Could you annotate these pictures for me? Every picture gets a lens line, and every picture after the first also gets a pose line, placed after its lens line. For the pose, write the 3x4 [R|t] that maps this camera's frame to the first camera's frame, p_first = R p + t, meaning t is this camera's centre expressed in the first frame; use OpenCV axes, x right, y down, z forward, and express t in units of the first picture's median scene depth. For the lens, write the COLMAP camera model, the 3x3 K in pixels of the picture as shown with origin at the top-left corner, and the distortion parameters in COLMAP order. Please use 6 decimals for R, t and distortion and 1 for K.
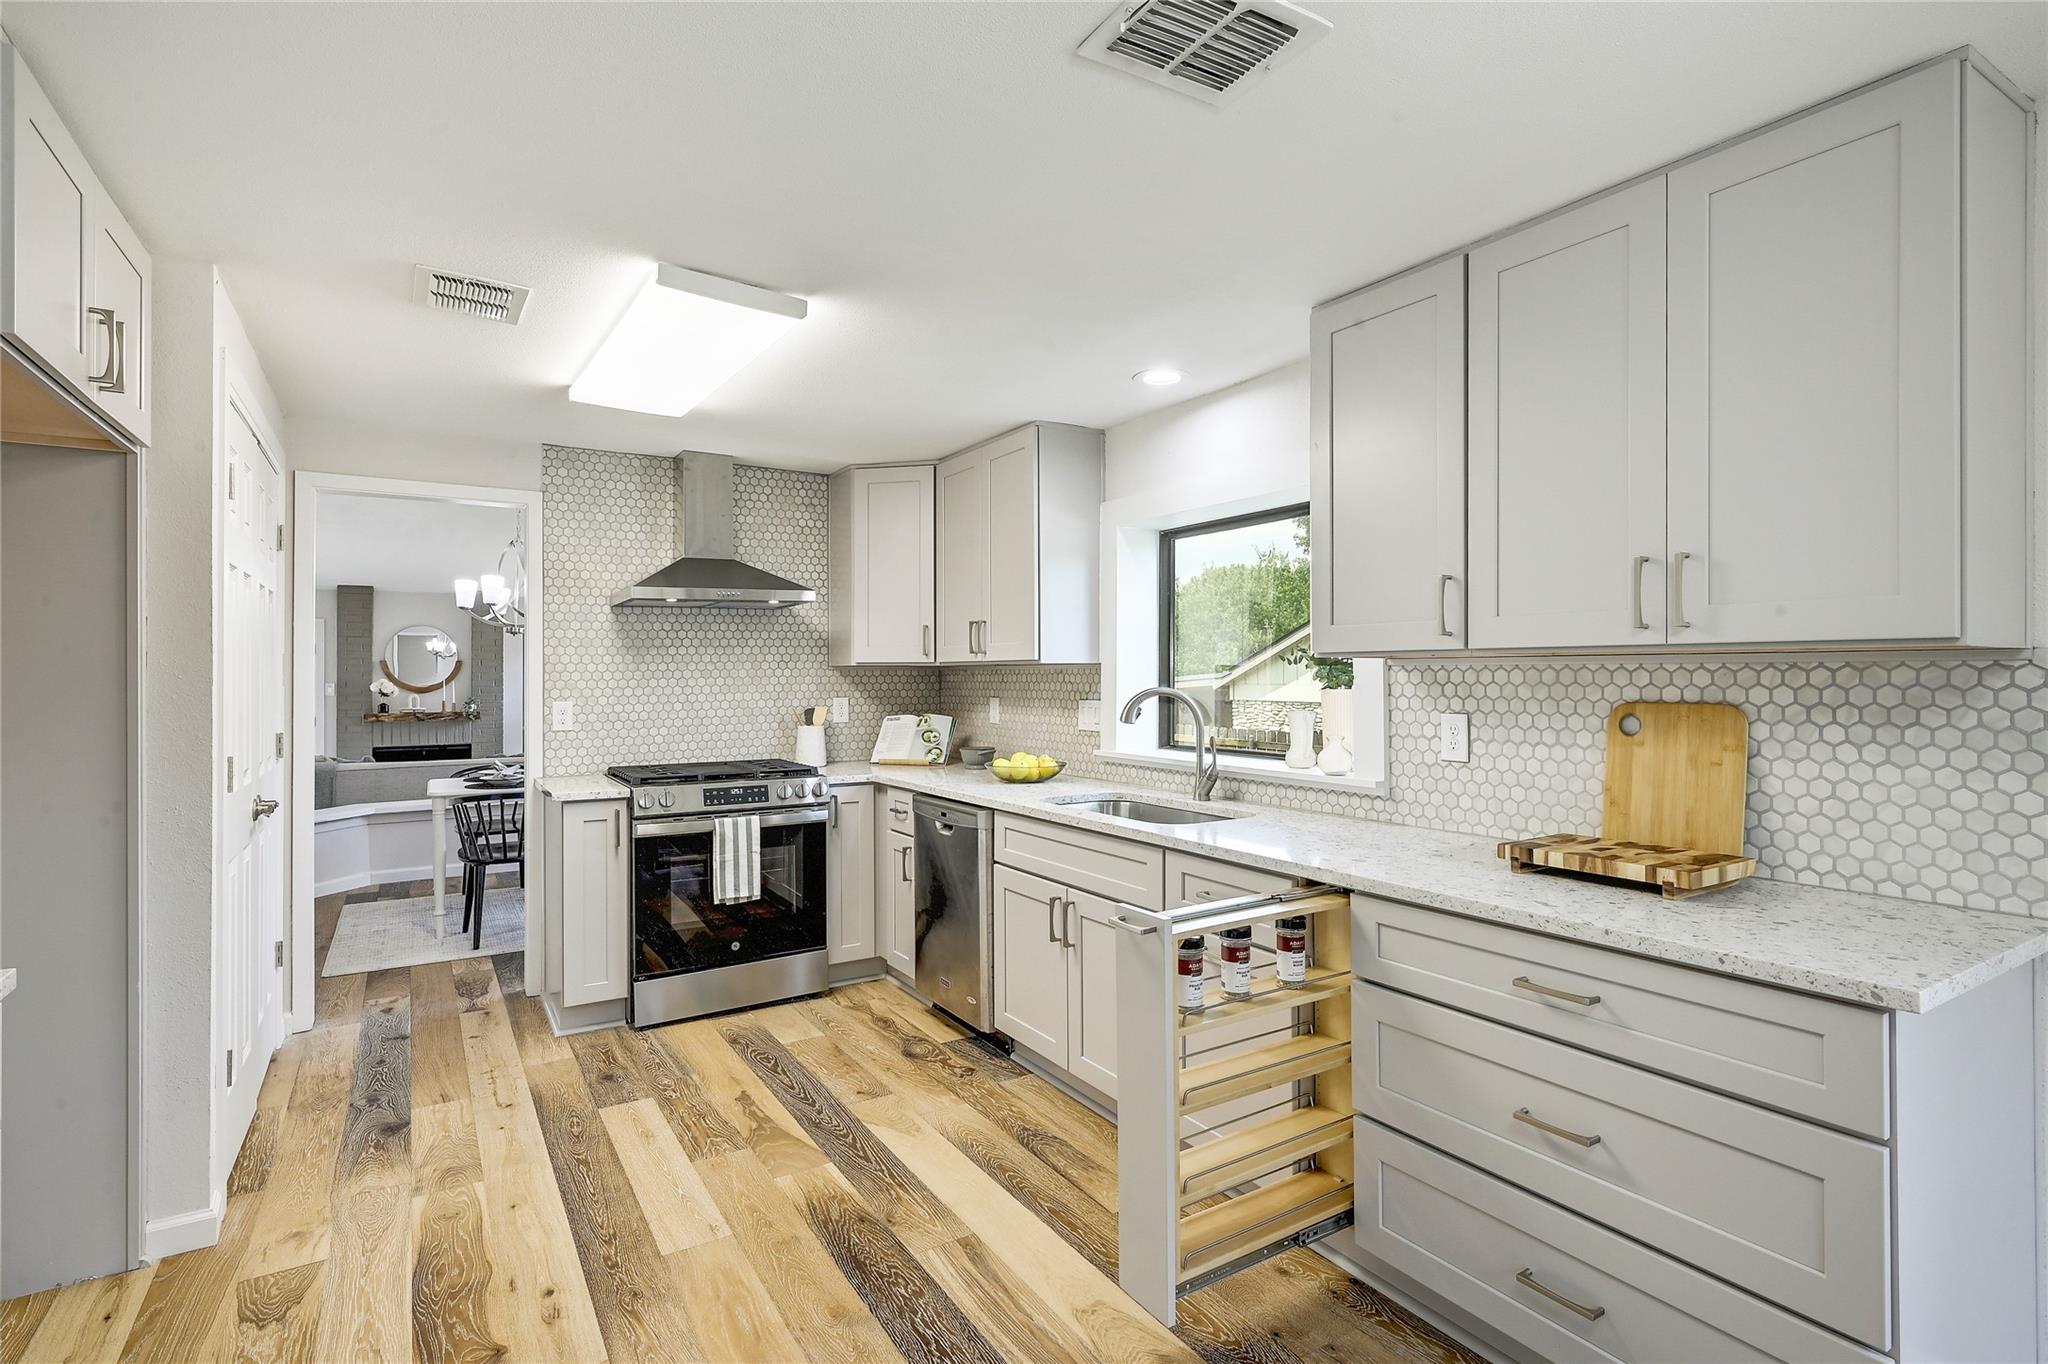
lens RADIAL K [[981.3, 0, 1029.7], [0, 981.3, 671.4], [0, 0, 1]] dist [-0.001653, -0.000156]
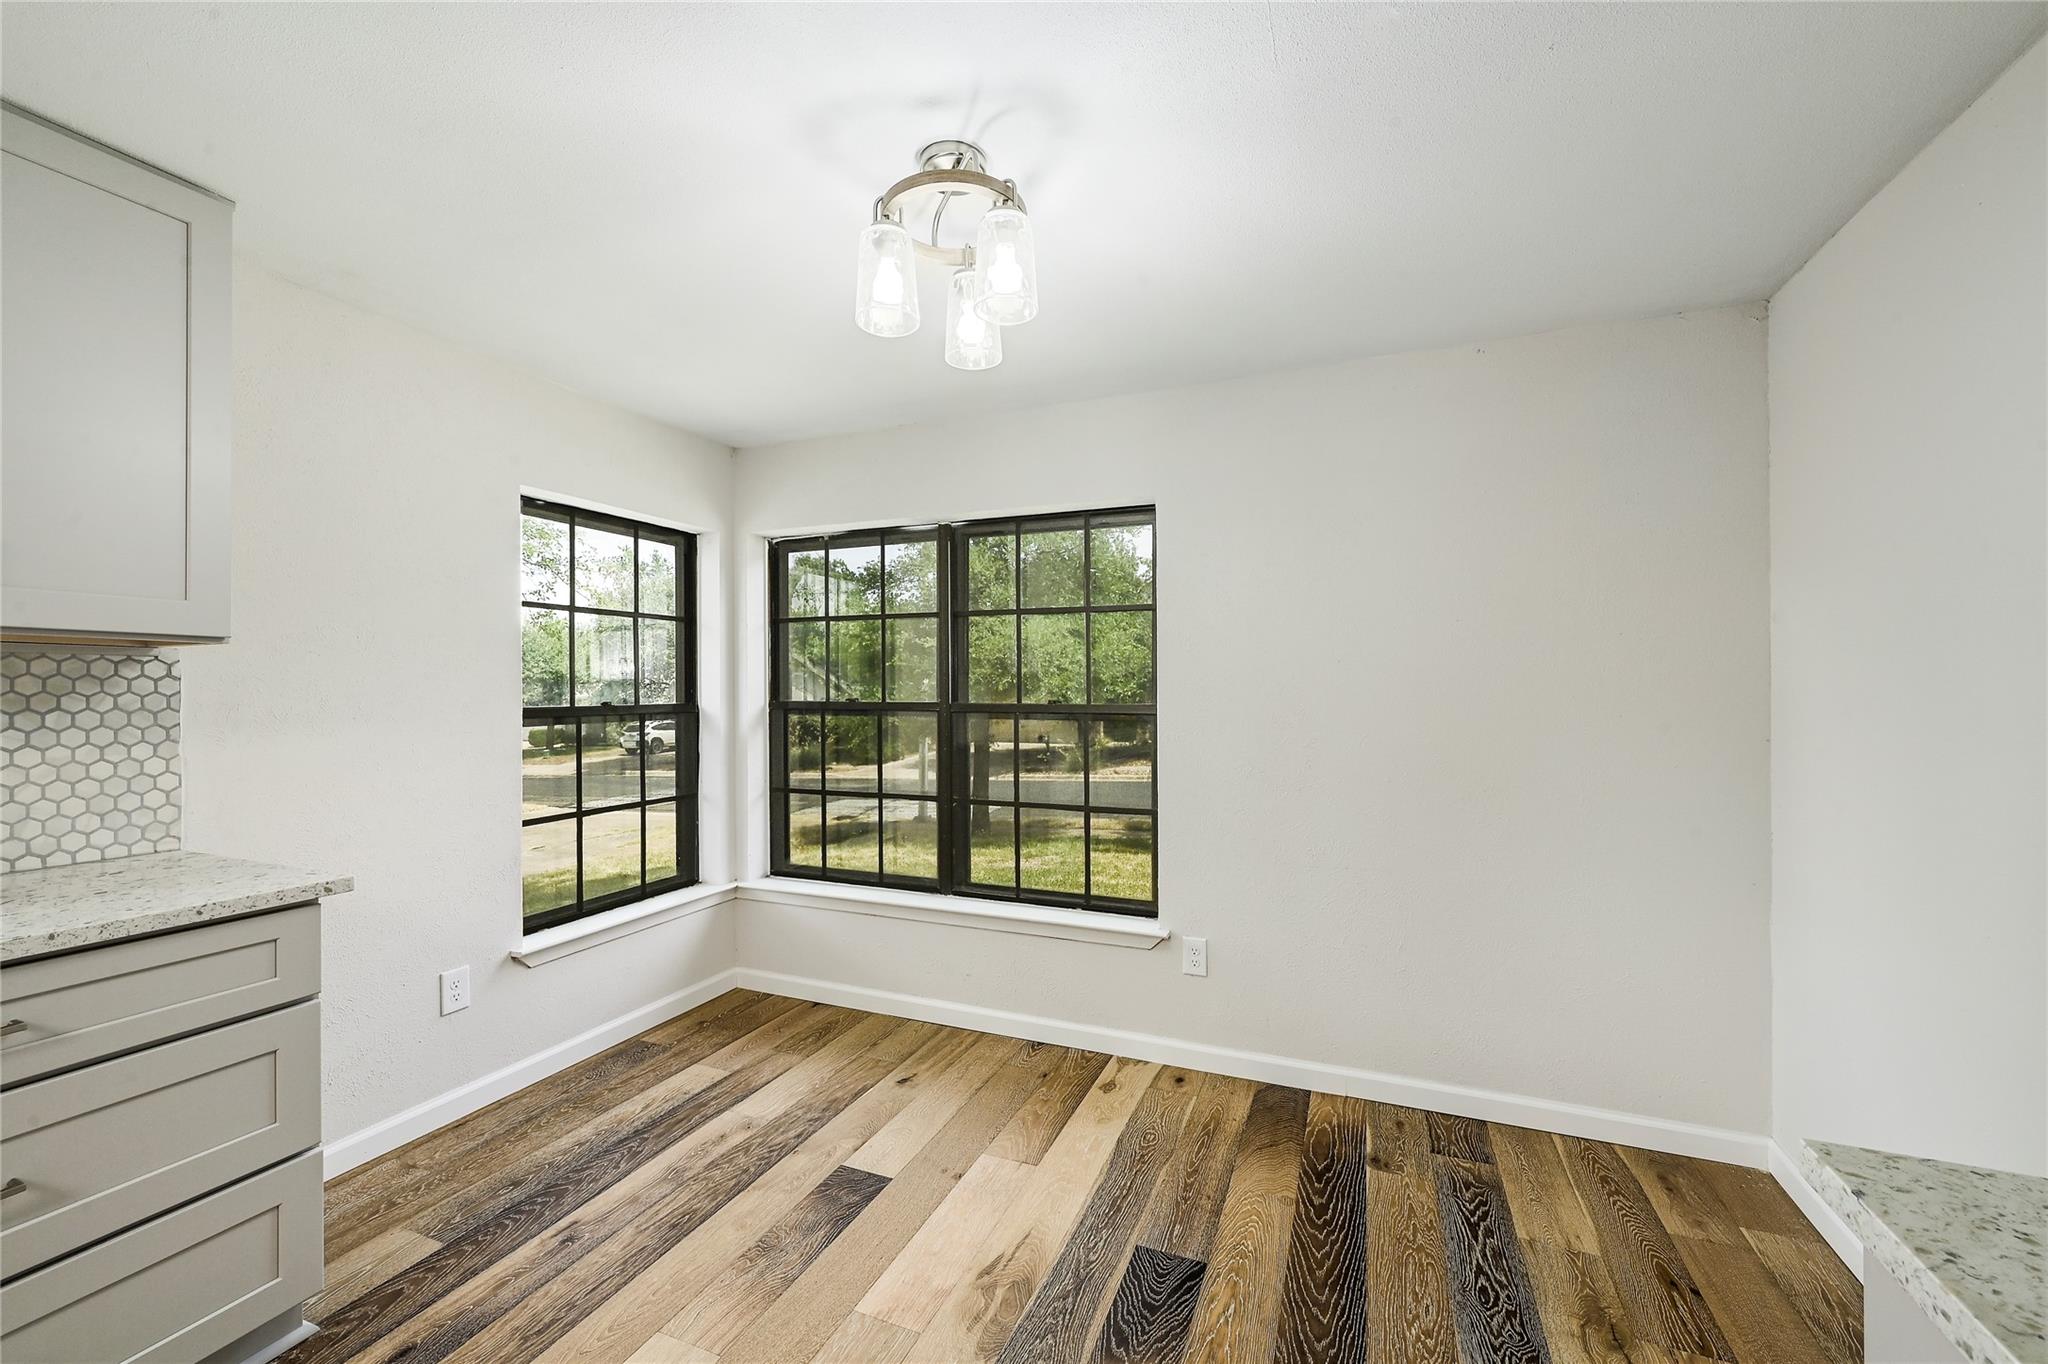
lens RADIAL K [[816.0, 0, 1026.2], [0, 816.0, 689.2], [0, 0, 1]] dist [-0.000230, -0.000041]
pose [[-0.575742, 0.006382, 0.817606, -0.352222], [0.000162, 0.999970, -0.007692, 0.026692], [-0.817631, -0.004296, -0.575726, 0.442049]]
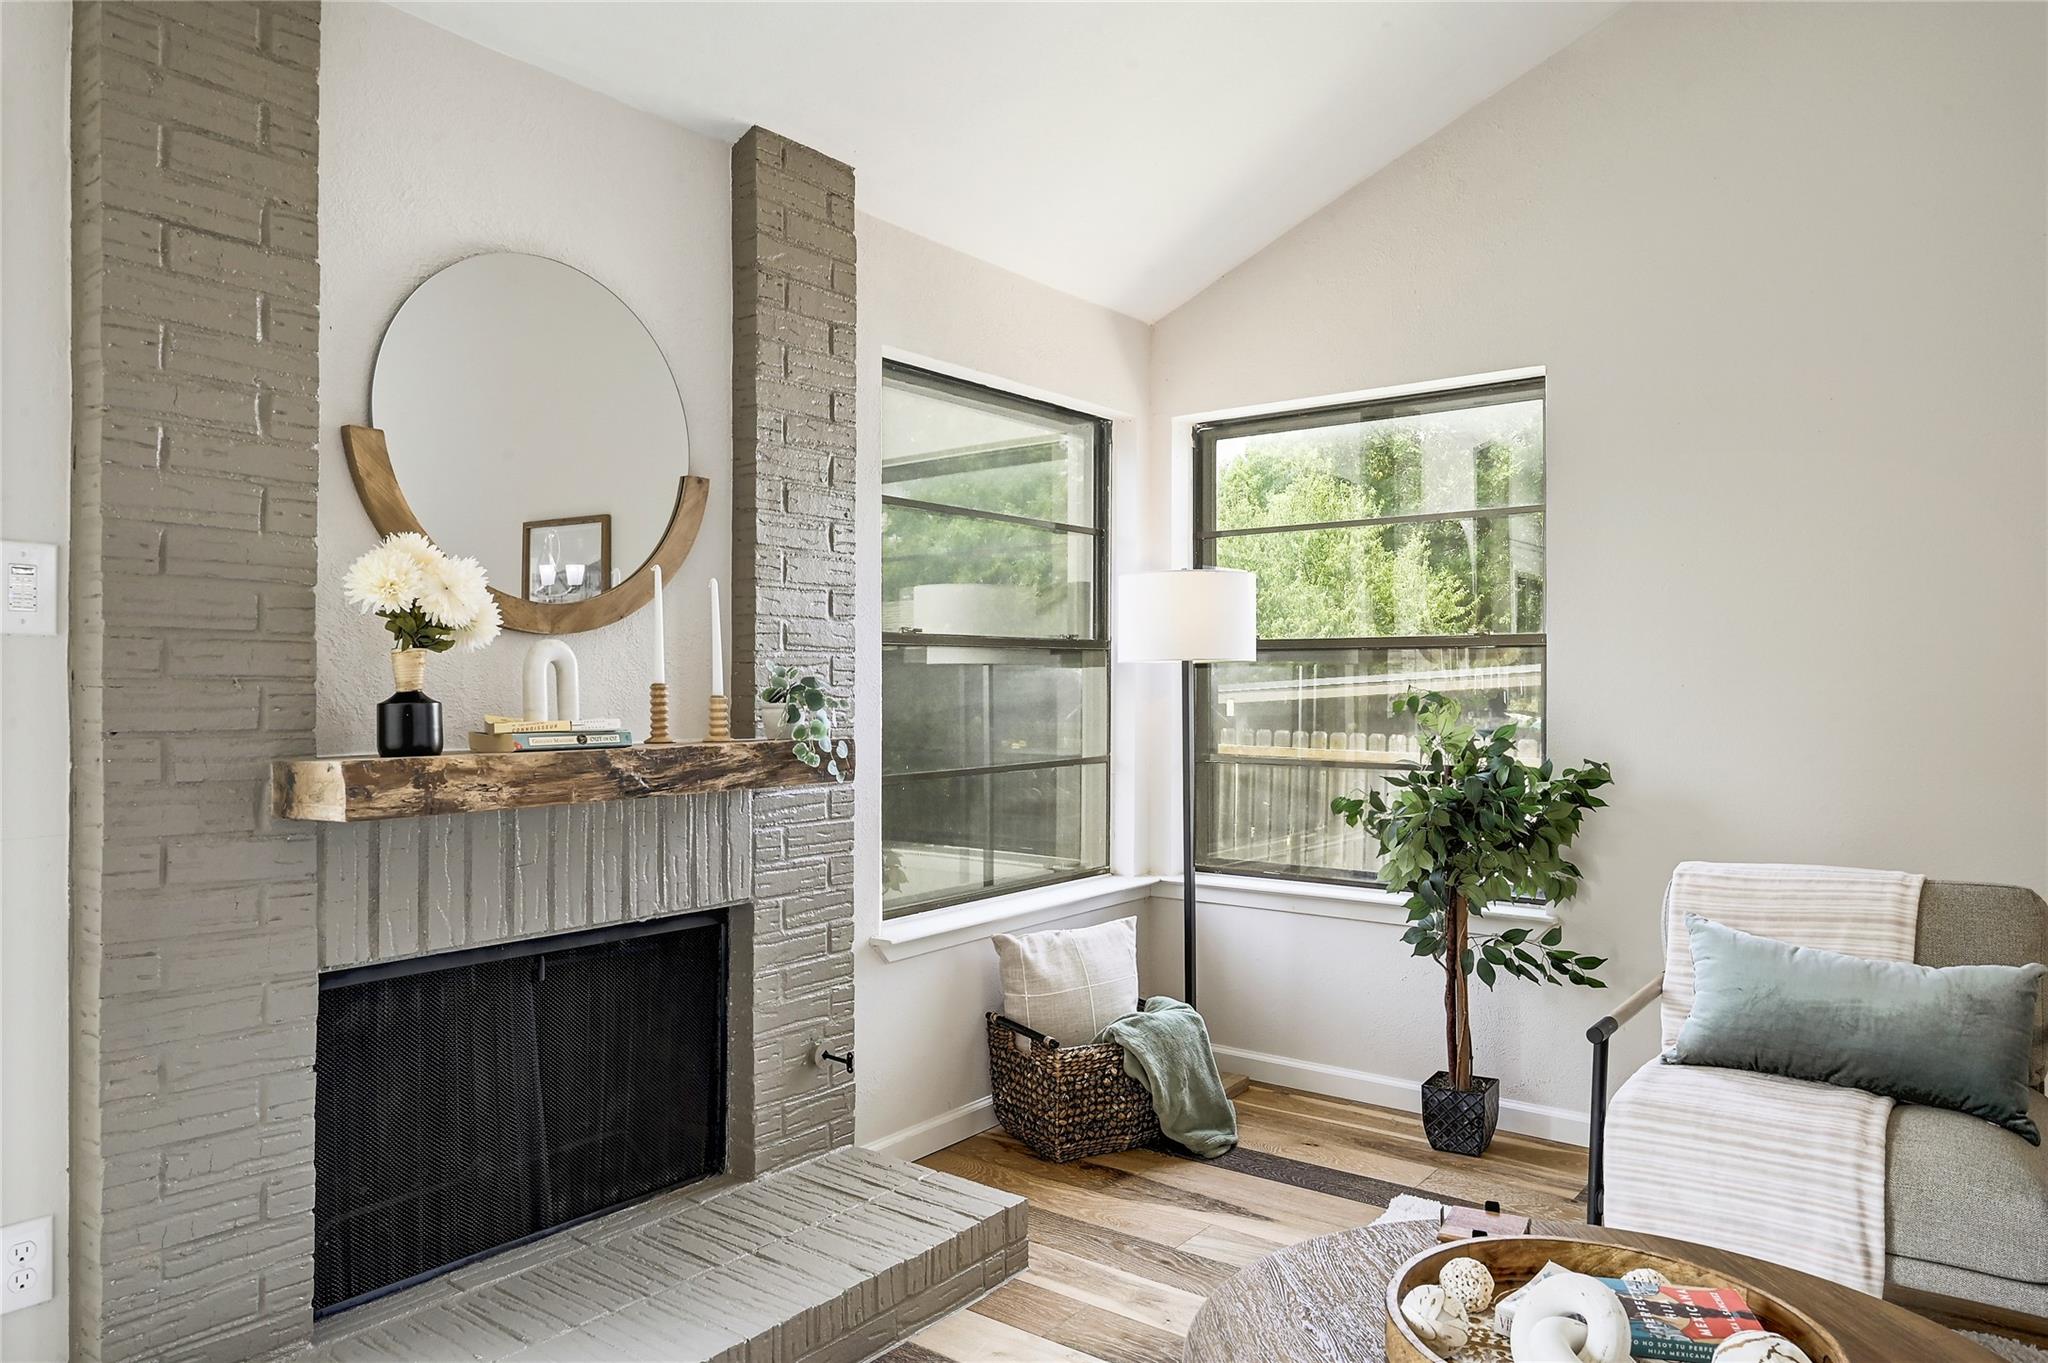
lens RADIAL K [[1329.5, 0, 1032.0], [0, 1329.5, 691.4], [0, 0, 1]] dist [-0.000713, -0.000972]
pose [[0.937086, 0.003682, 0.349080, -2.624955], [-0.007828, 0.999915, 0.010468, 0.121206], [-0.349012, -0.012542, 0.937034, 3.146406]]
